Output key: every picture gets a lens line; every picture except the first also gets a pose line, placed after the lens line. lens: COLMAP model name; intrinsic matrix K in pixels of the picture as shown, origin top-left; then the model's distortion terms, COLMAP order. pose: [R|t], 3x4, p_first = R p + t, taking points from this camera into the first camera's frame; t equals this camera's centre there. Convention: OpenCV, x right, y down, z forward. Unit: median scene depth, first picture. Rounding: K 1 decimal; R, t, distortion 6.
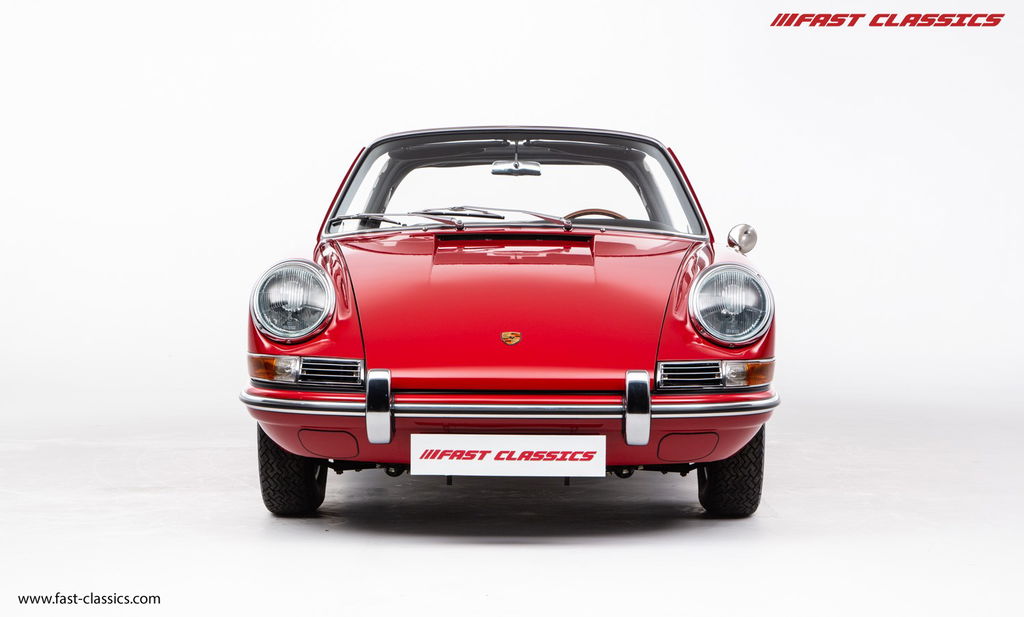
lens RADIAL K [[1922.8, 0, 508.8], [0, 1922.8, 305.8], [0, 0, 1]] dist [0.360208, 0.000000]
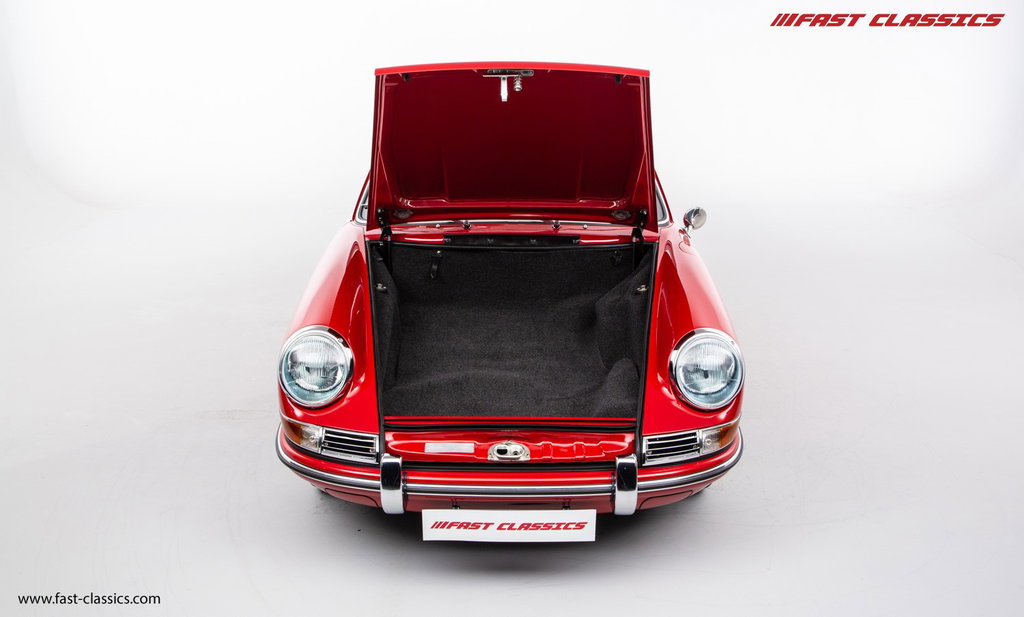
lens RADIAL K [[1025.8, 0, 514.9], [0, 1025.8, 309.7], [0, 0, 1]] dist [-0.110376, 0.000000]
pose [[0.999938, -0.004188, 0.010354, -0.002539], [0.001203, 0.962050, 0.272869, -0.202307], [-0.011104, -0.272840, 0.961995, 0.452602]]
